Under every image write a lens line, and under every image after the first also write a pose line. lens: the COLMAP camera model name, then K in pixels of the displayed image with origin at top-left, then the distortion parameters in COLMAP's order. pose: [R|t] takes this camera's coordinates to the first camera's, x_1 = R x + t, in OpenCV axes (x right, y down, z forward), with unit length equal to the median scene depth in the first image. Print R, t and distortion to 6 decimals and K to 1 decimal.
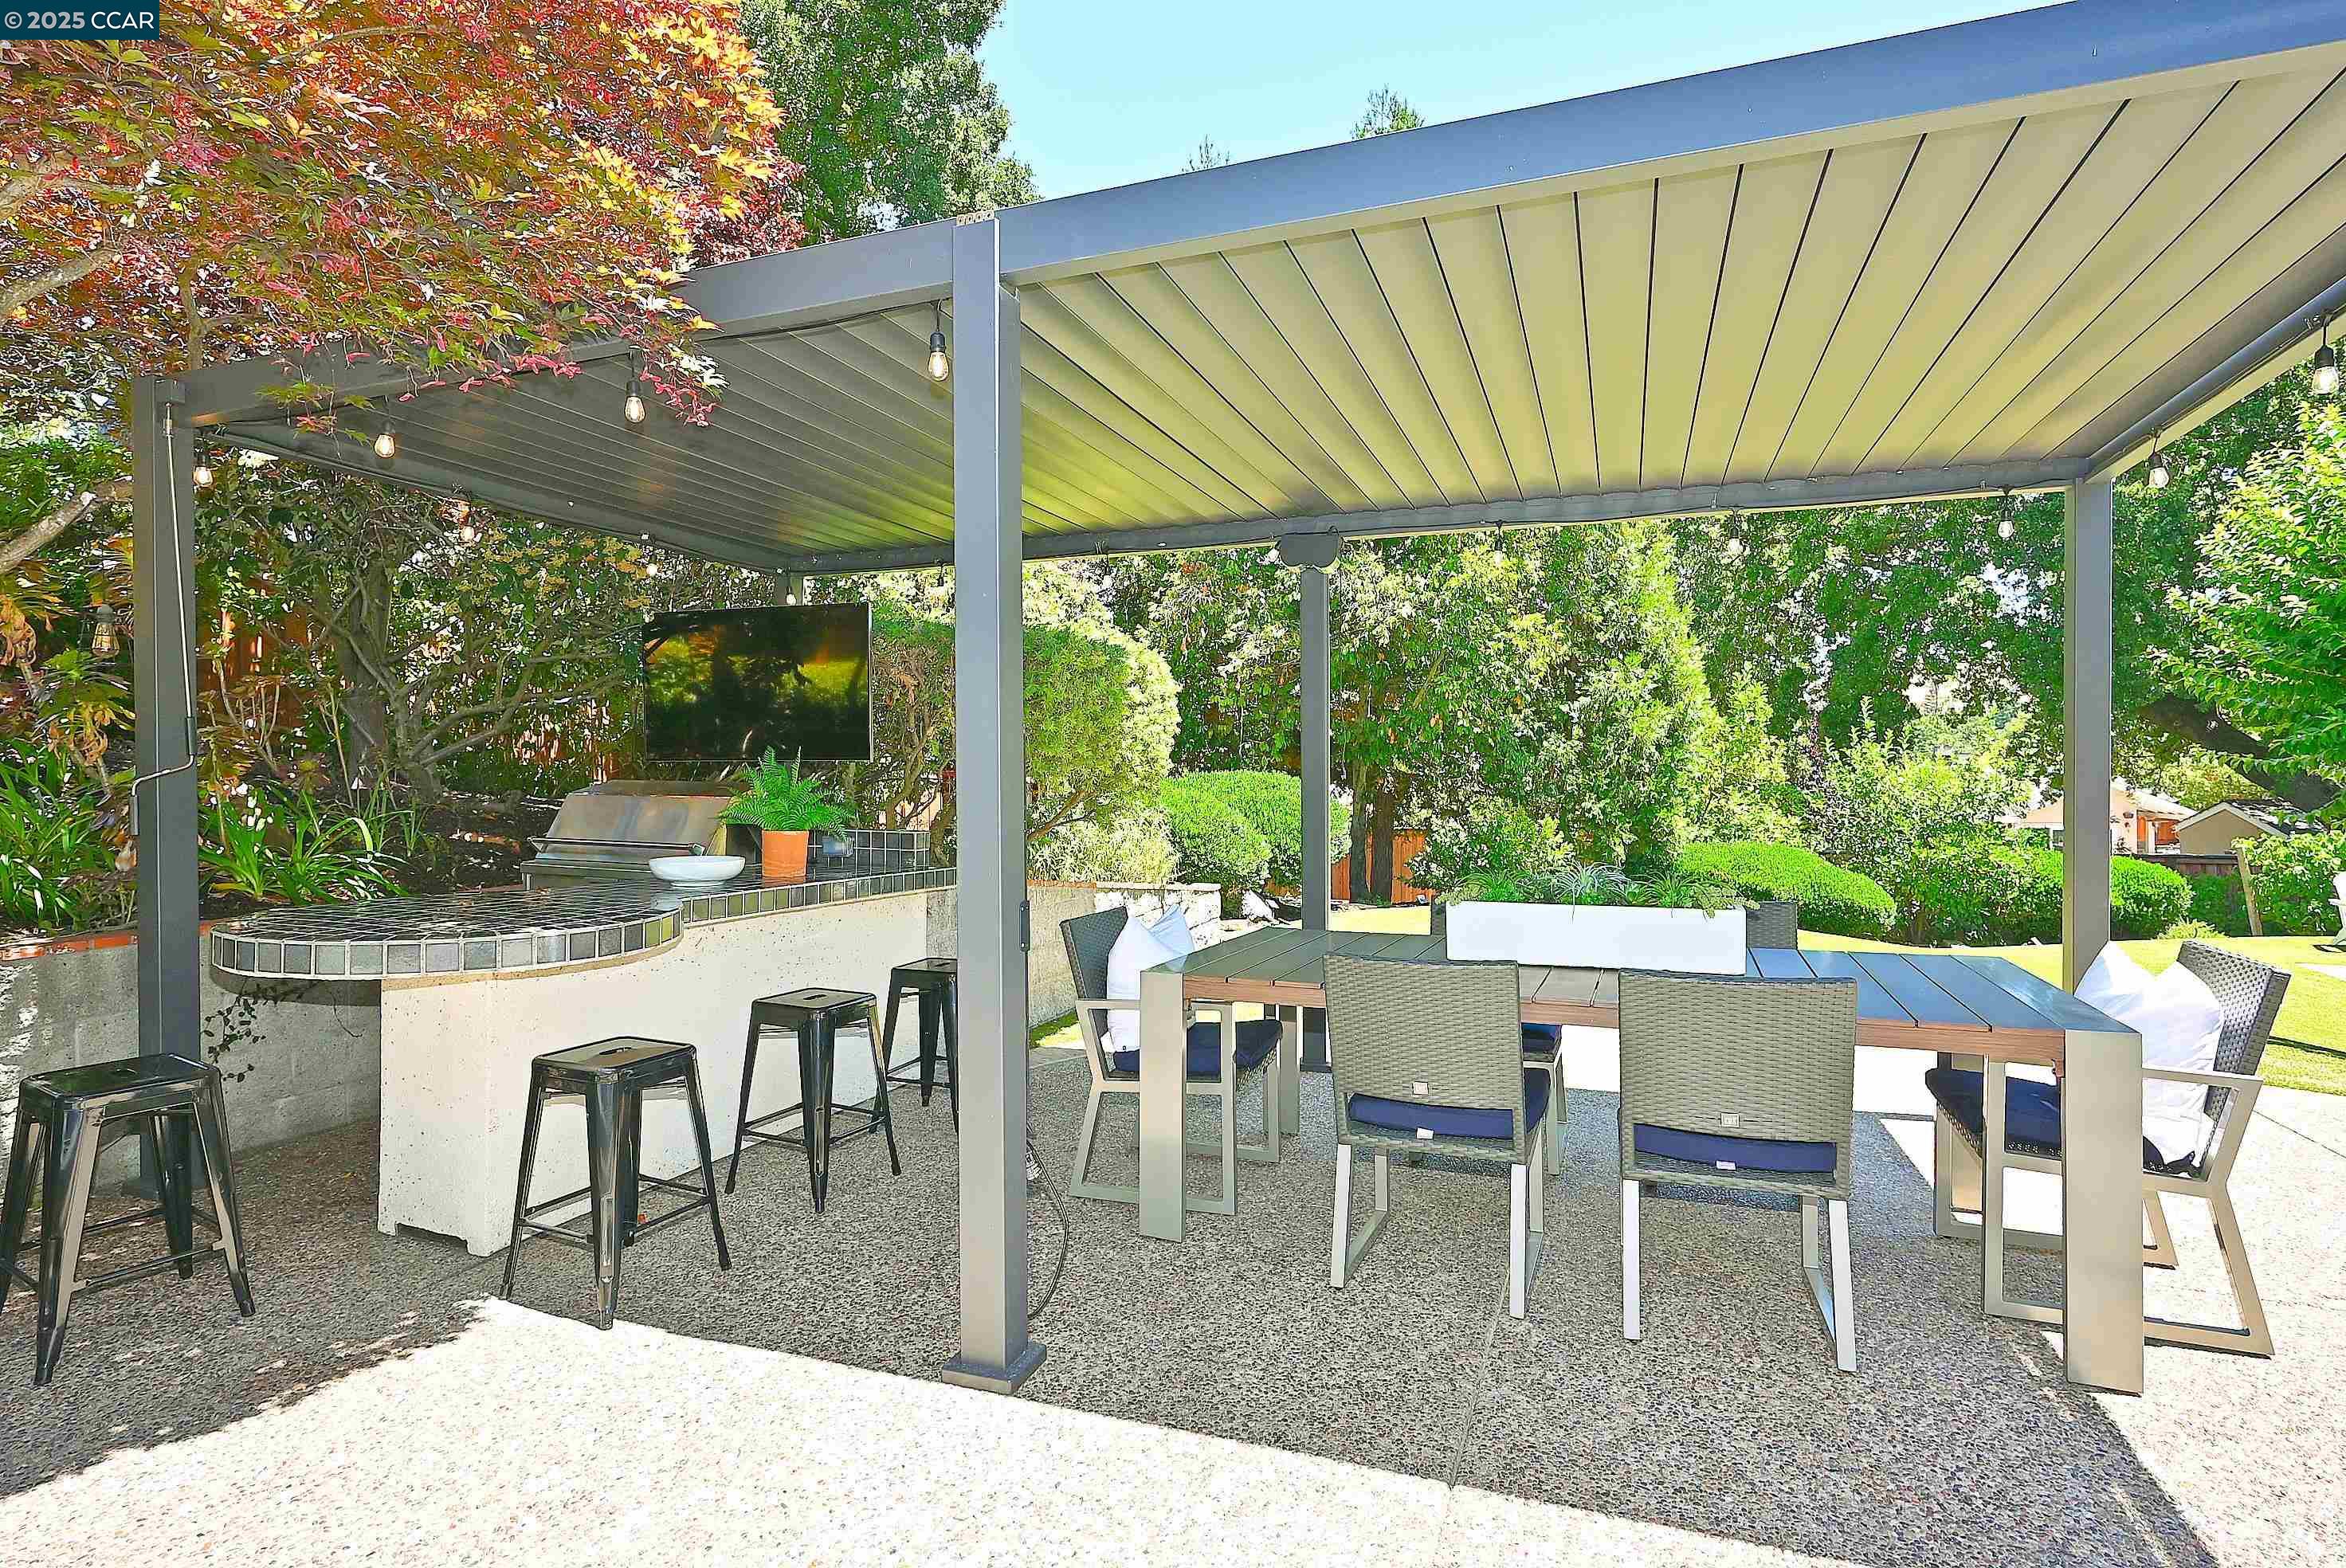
lens RADIAL K [[1170.2, 0, 1180.6], [0, 1170.2, 784.0], [0, 0, 1]] dist [-0.004403, 0.000520]
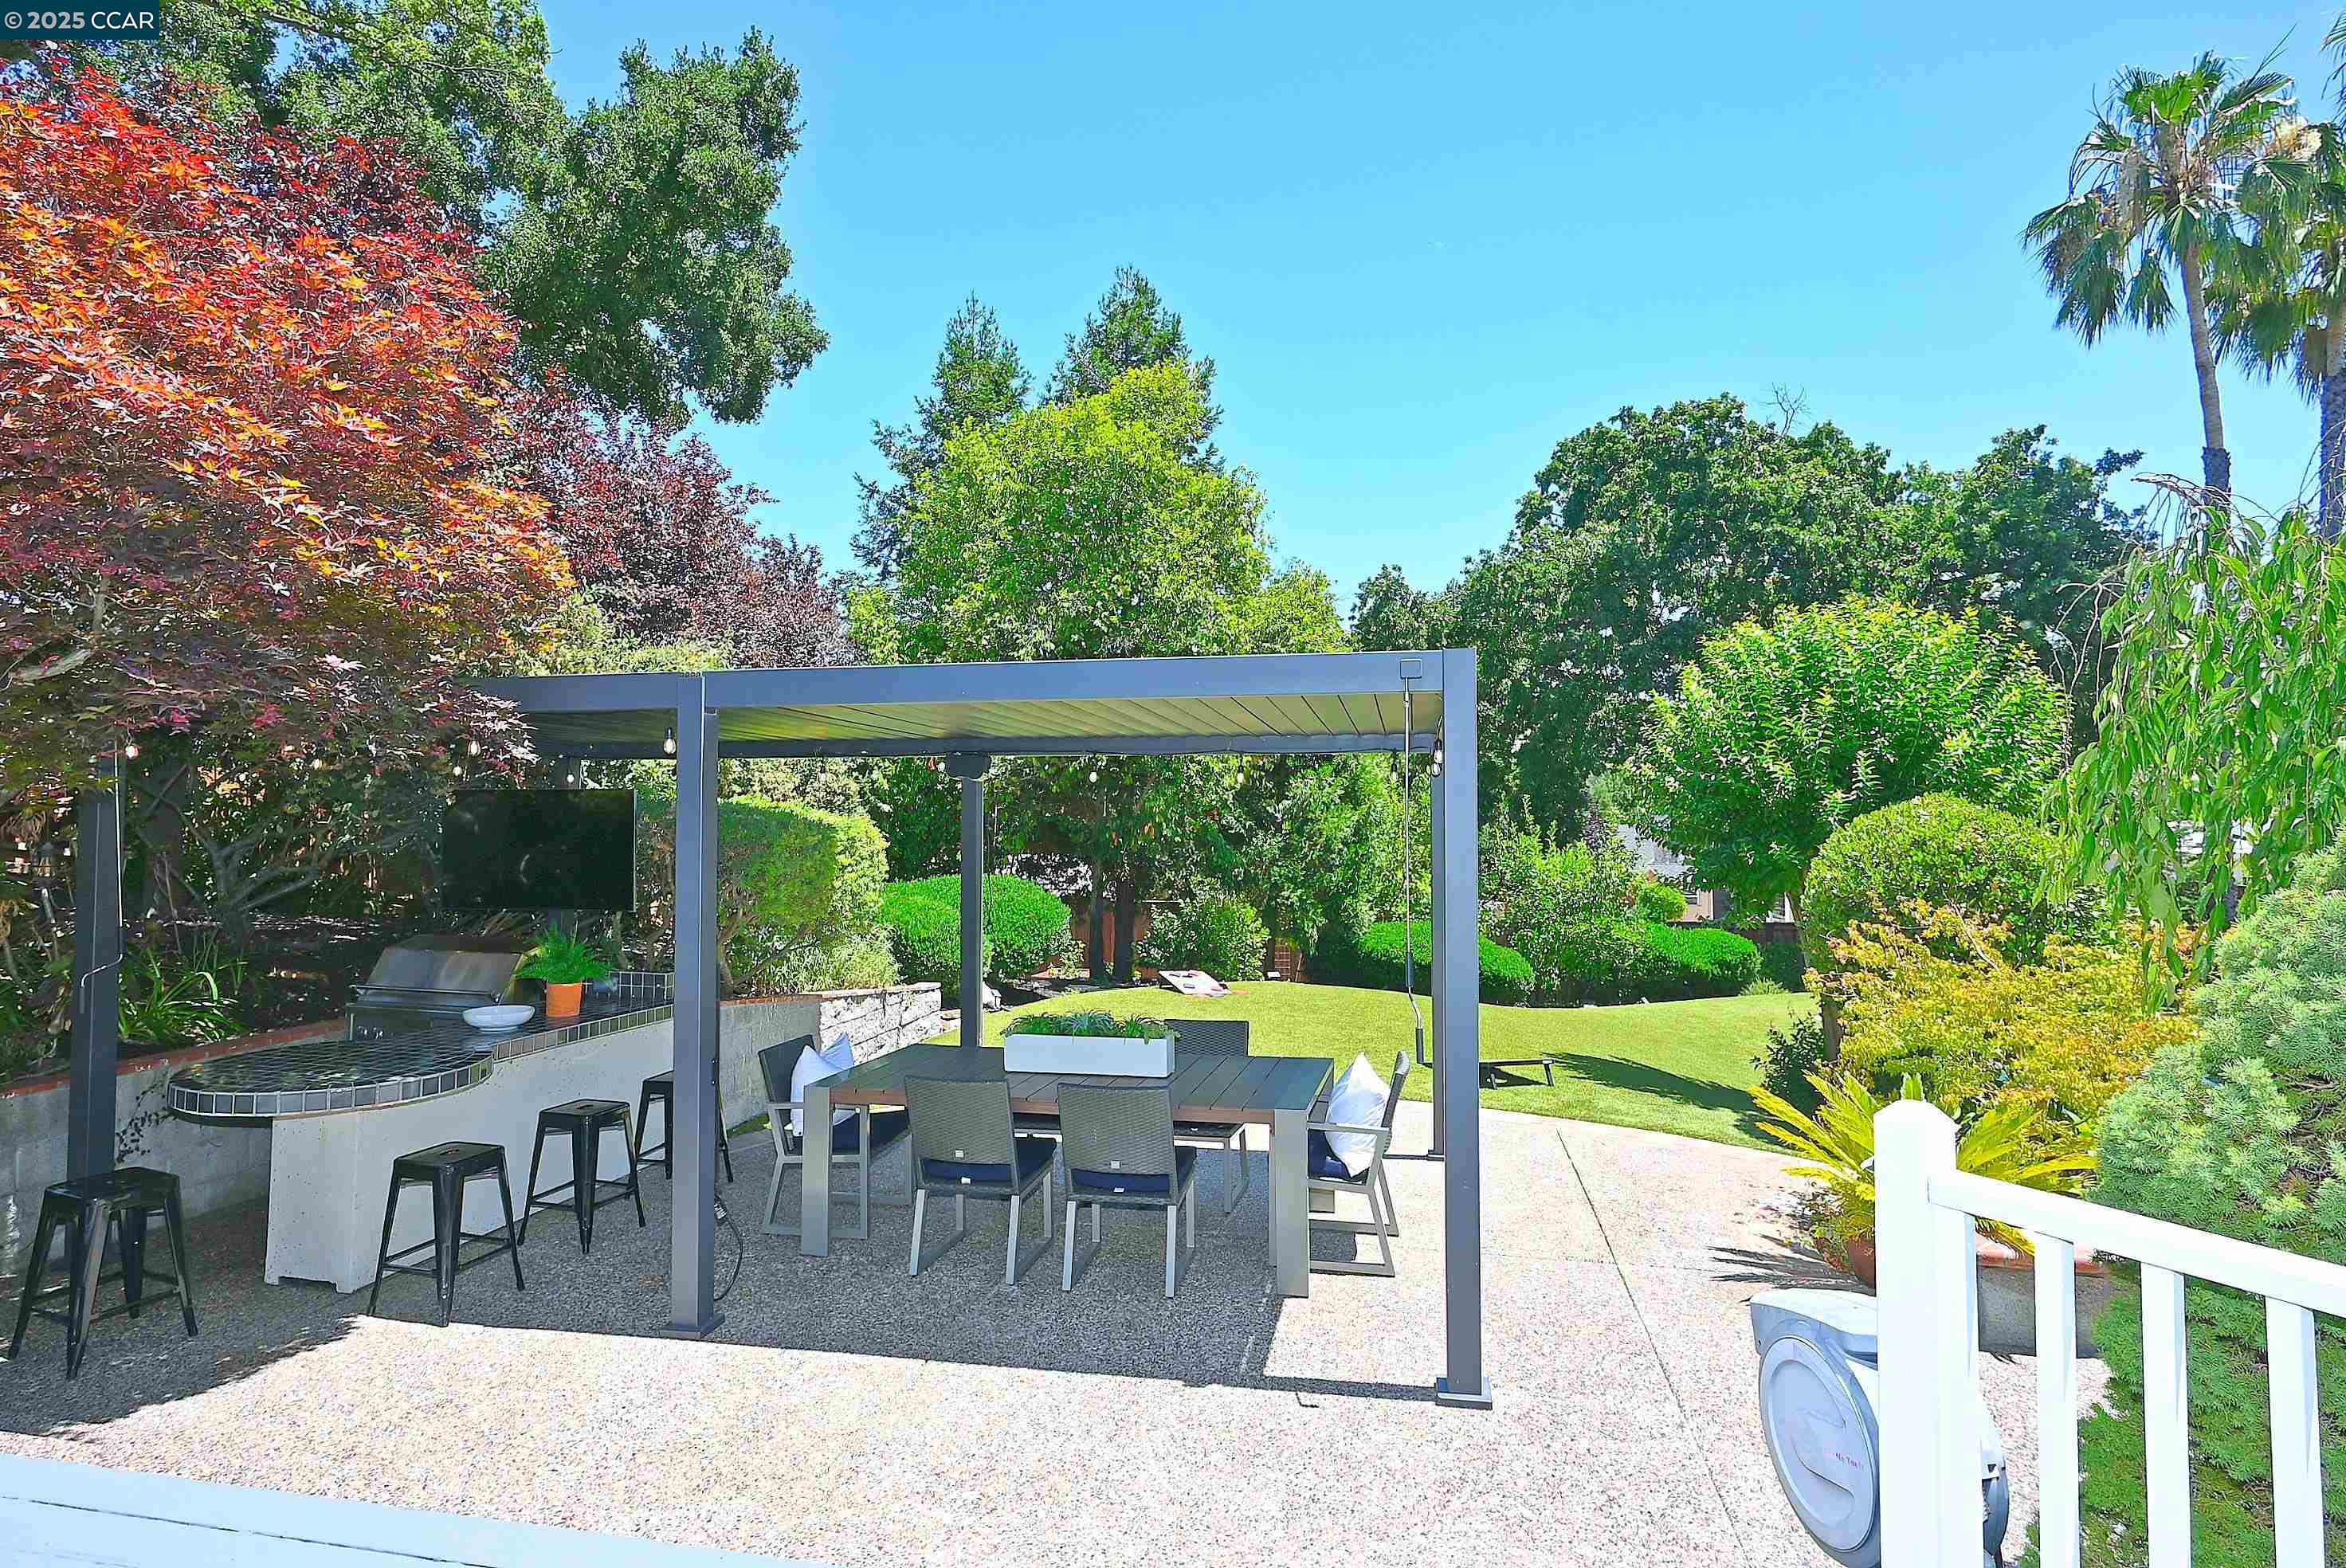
lens RADIAL K [[1170.2, 0, 1178.3], [0, 1170.2, 780.4], [0, 0, 1]] dist [-0.004403, 0.000520]
pose [[0.986188, 0.007271, 0.165471, 0.190137], [0.000724, 0.998837, -0.048204, -0.168765], [-0.165629, 0.047658, 0.985036, -0.636136]]
